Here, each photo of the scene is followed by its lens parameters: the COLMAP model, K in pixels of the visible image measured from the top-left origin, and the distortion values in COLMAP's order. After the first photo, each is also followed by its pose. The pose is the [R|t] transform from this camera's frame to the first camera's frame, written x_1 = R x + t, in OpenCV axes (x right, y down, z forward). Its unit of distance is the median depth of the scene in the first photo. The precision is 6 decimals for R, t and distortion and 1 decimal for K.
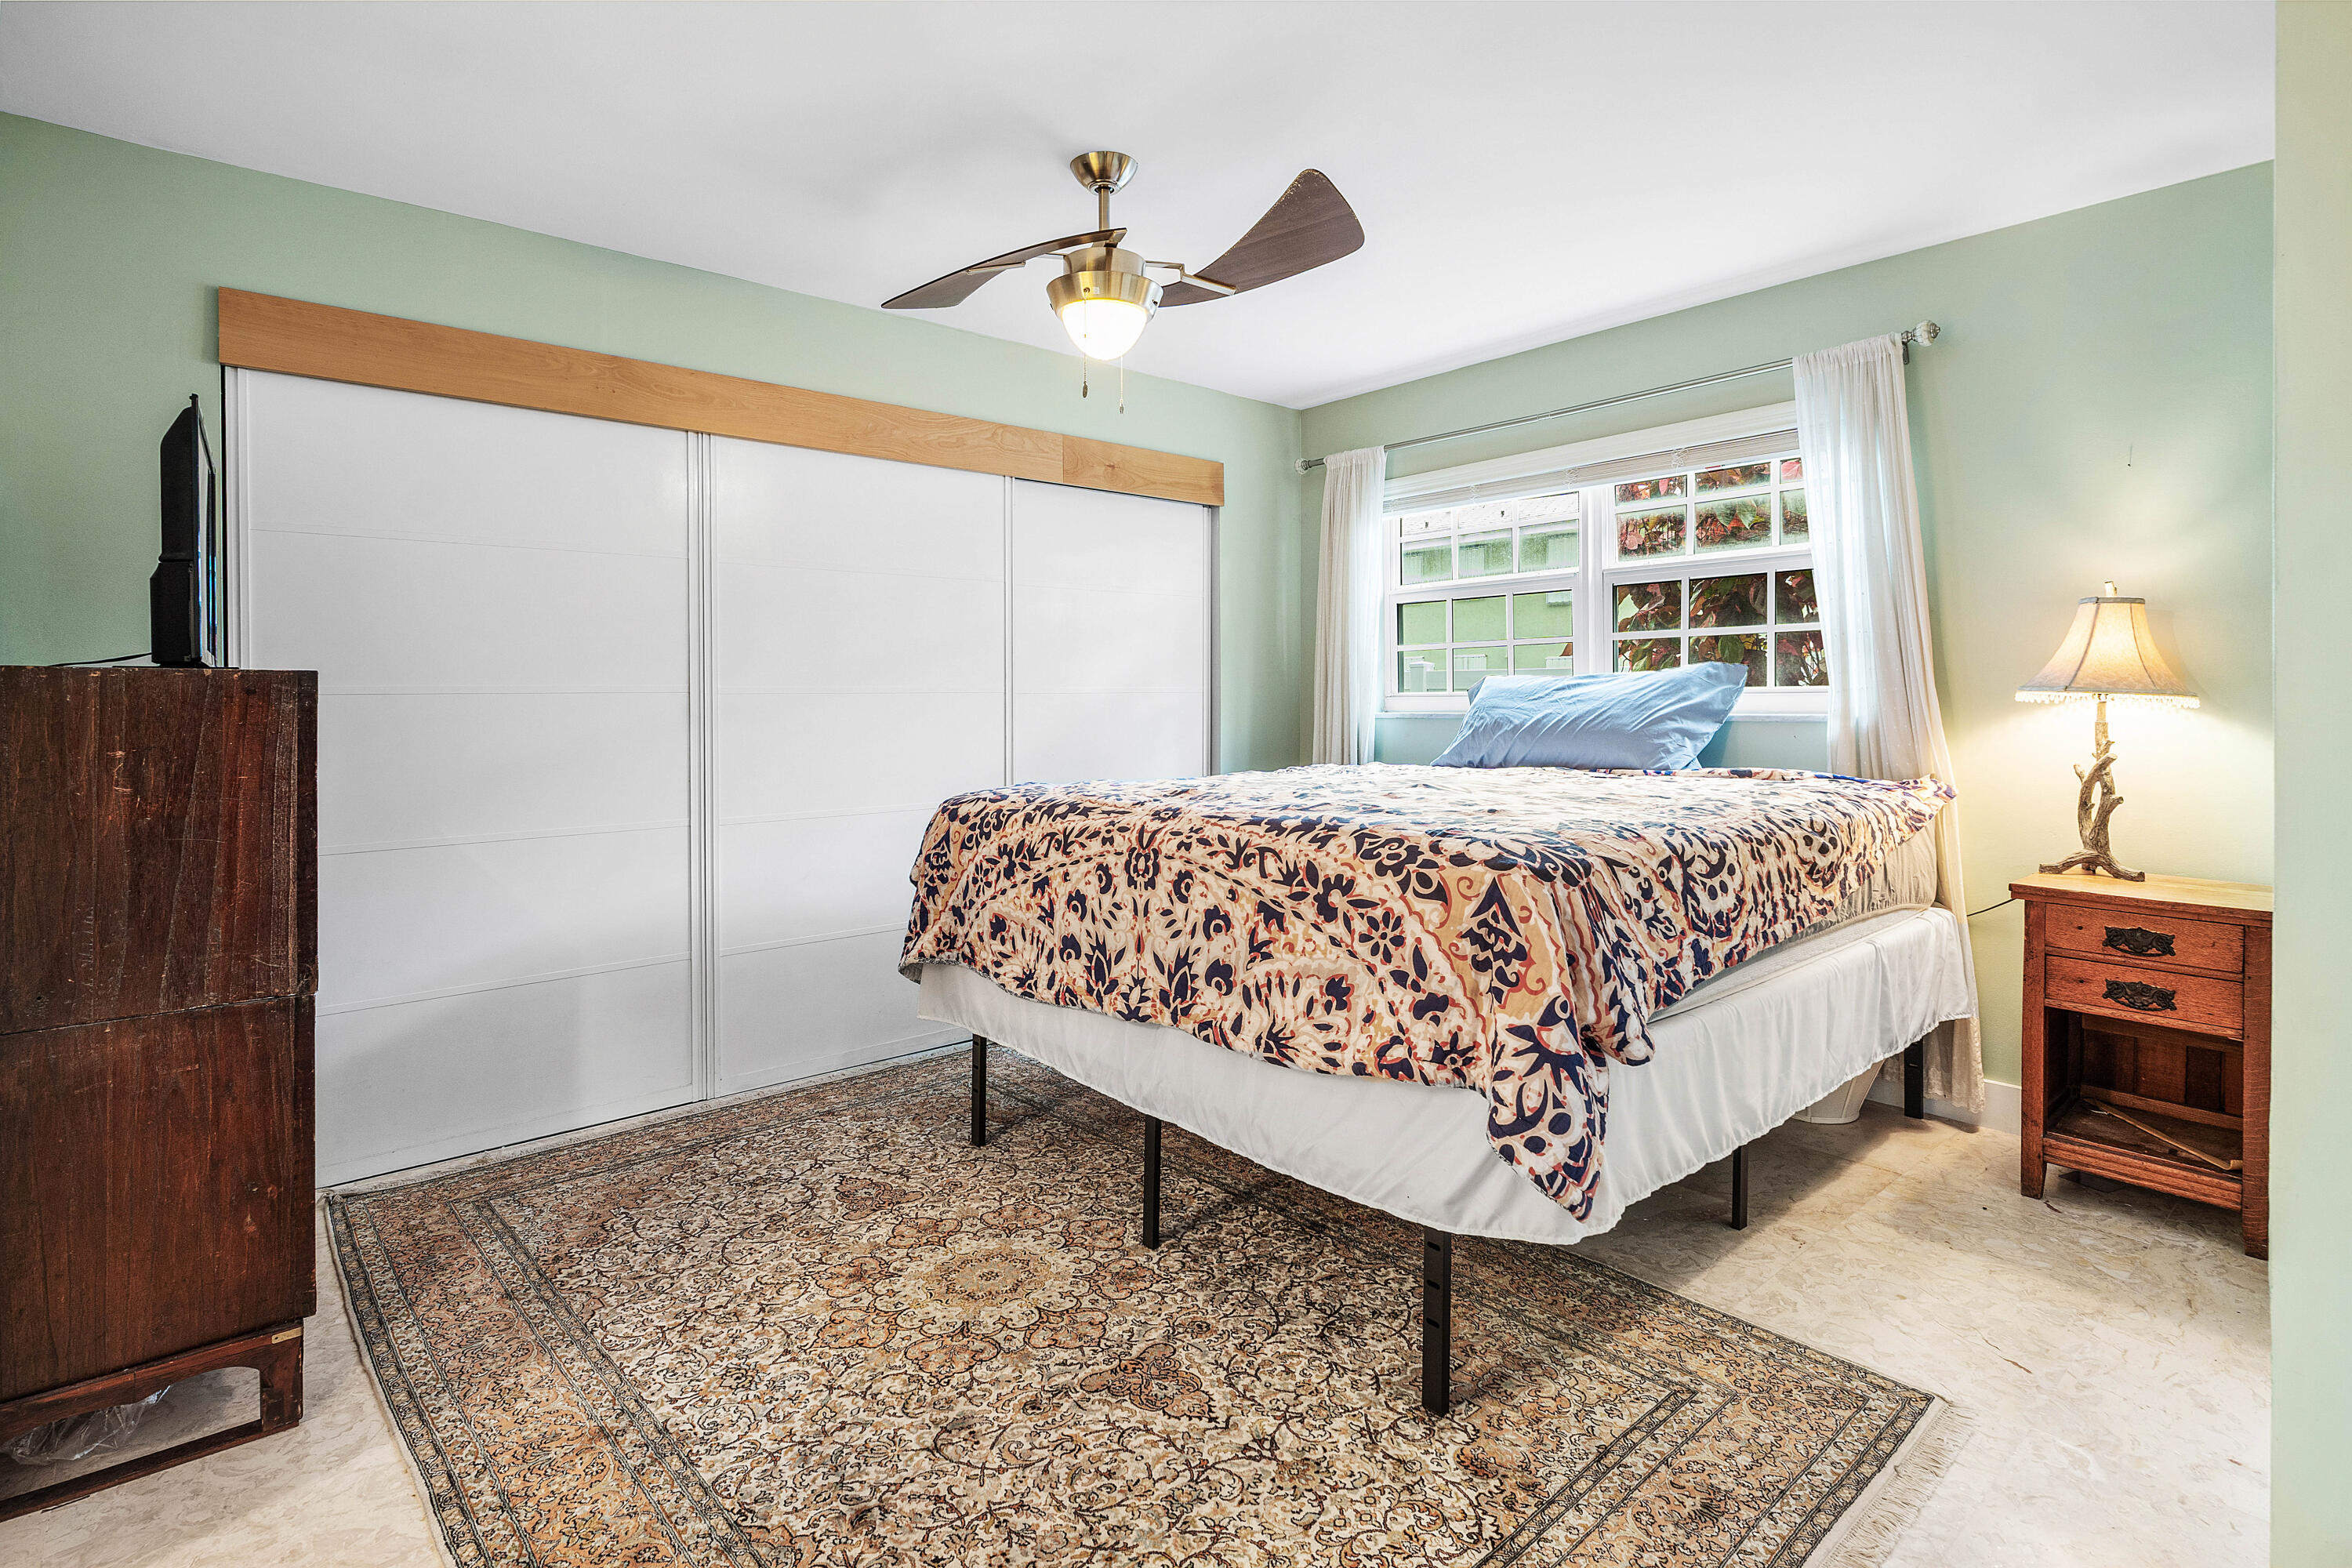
lens RADIAL K [[1197.4, 0, 1122.3], [0, 1197.4, 712.1], [0, 0, 1]] dist [0.000120, 0.001210]
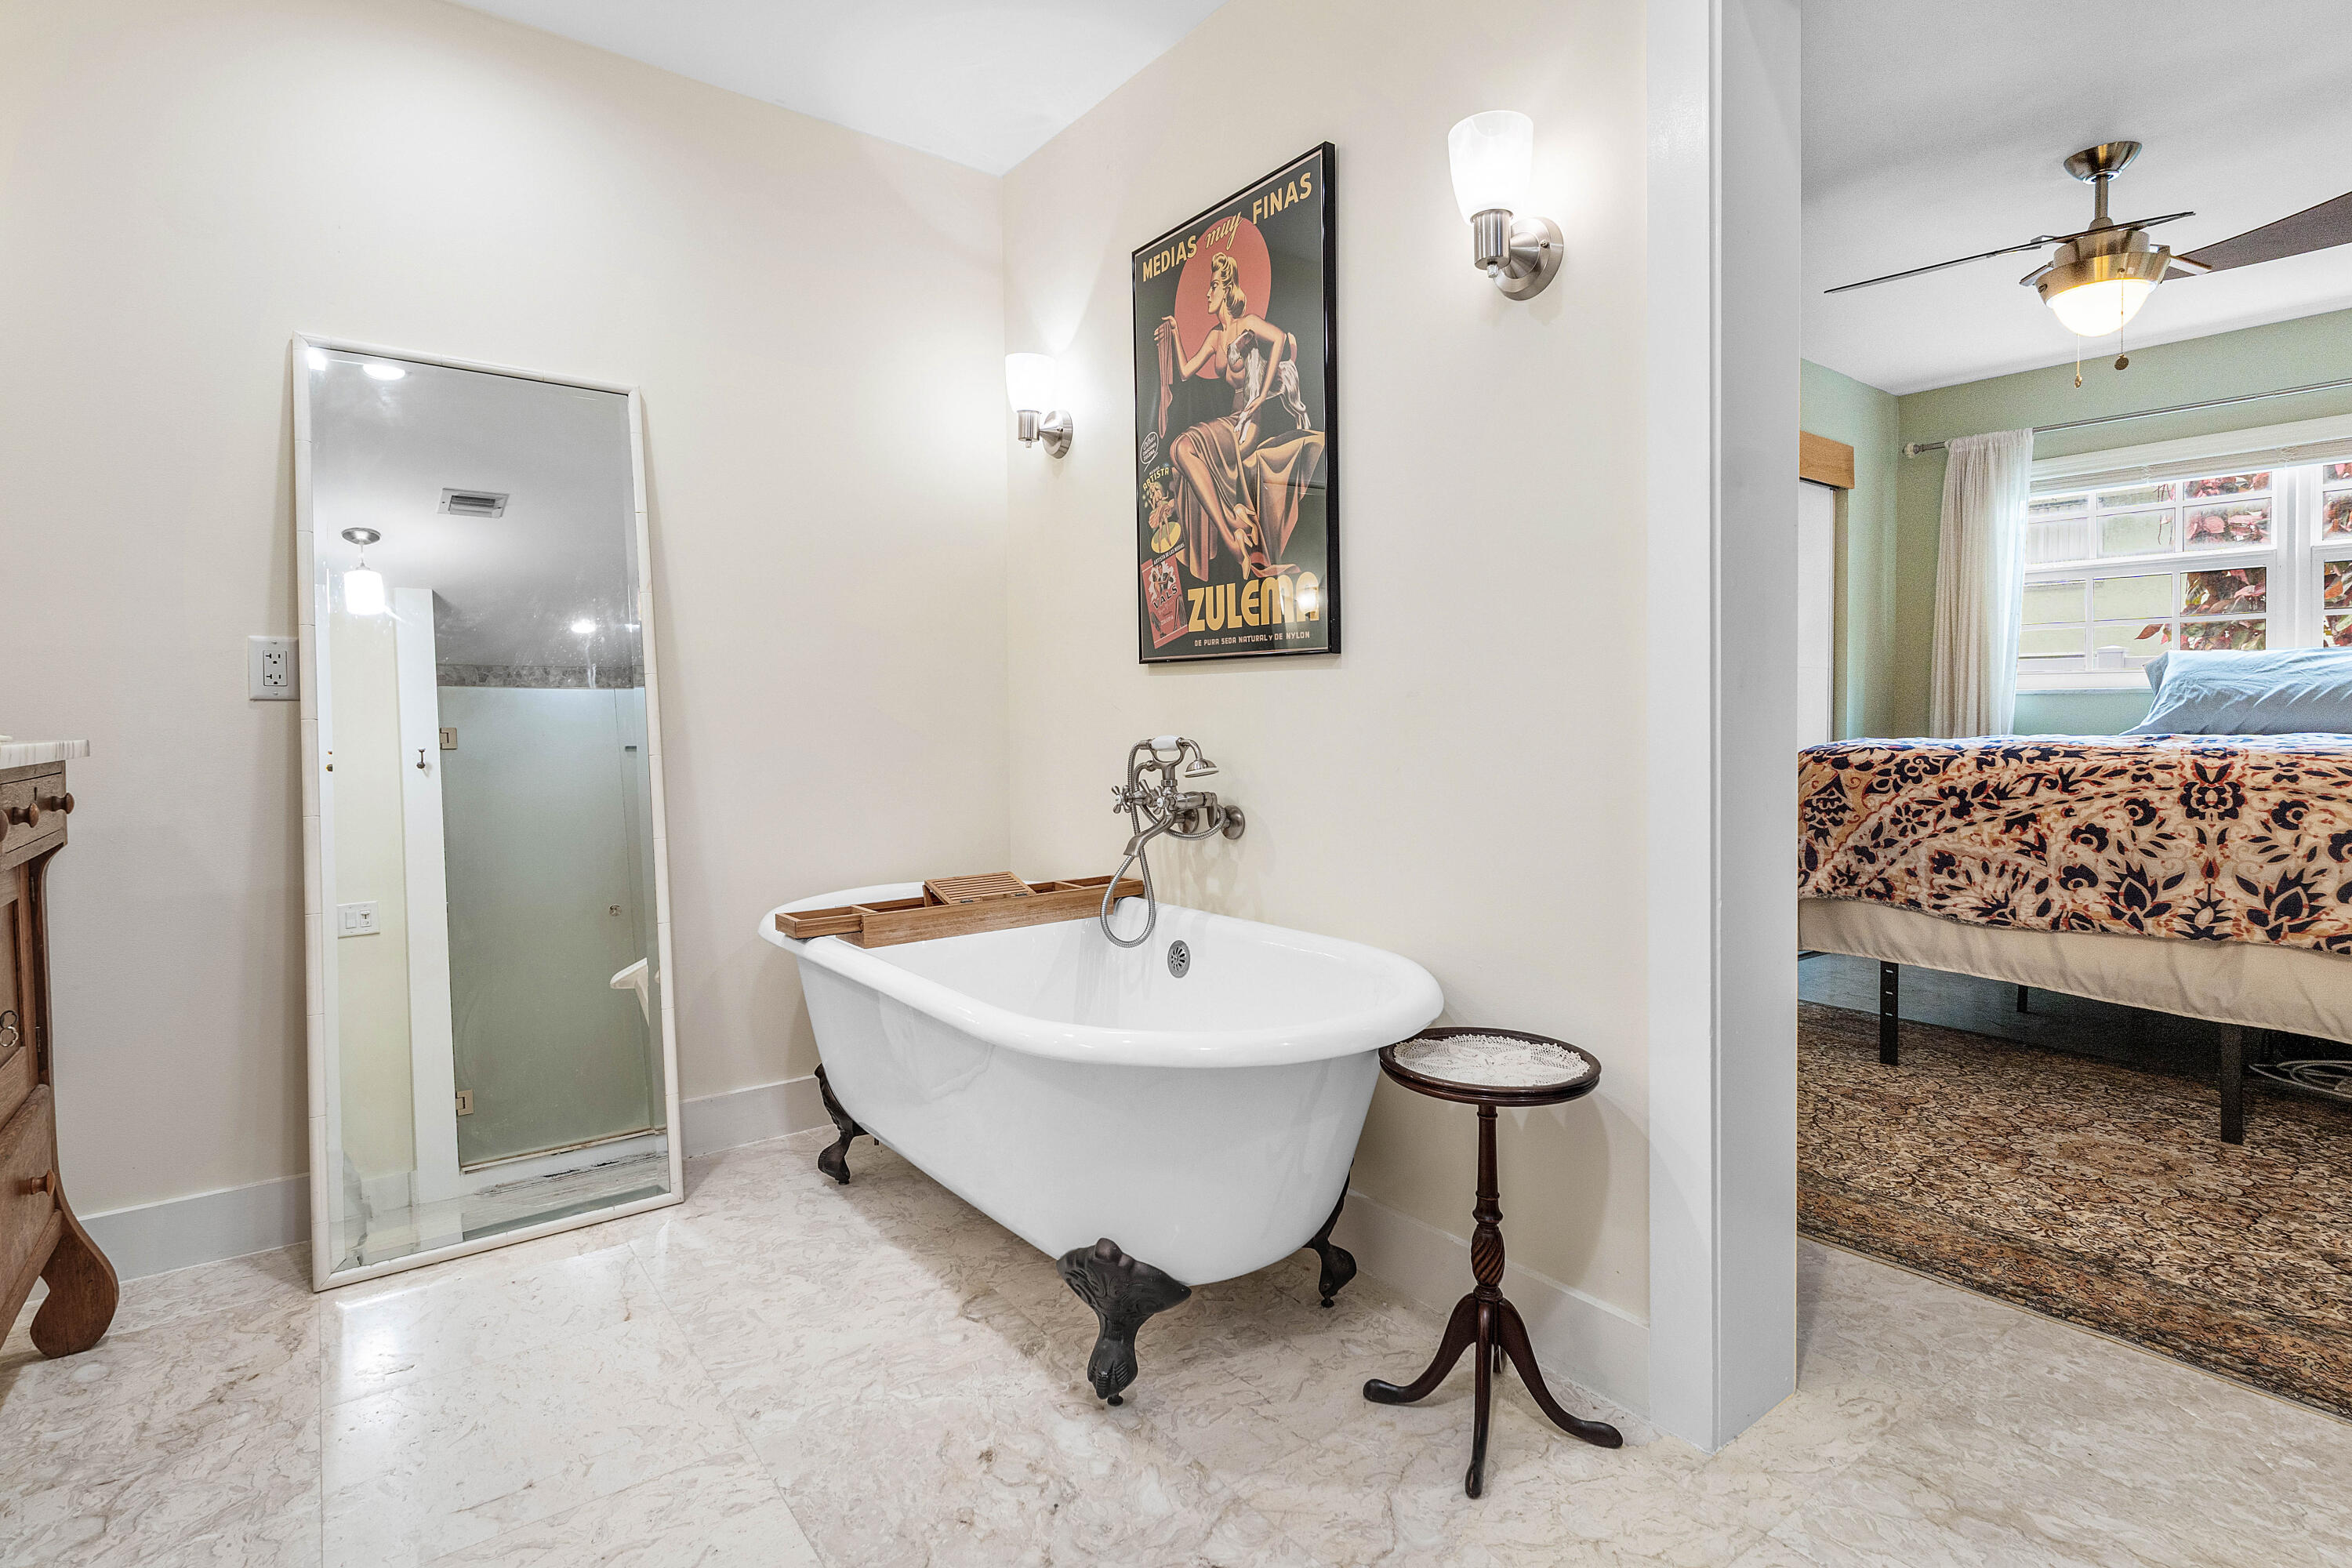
lens RADIAL K [[1197.4, 0, 1218.0], [0, 1197.4, 728.1], [0, 0, 1]] dist [0.000120, 0.001210]
pose [[0.997327, 0.013715, -0.071766, -0.739036], [-0.012895, 0.999846, 0.011884, 0.057439], [0.071918, -0.010927, 0.997351, -0.141285]]
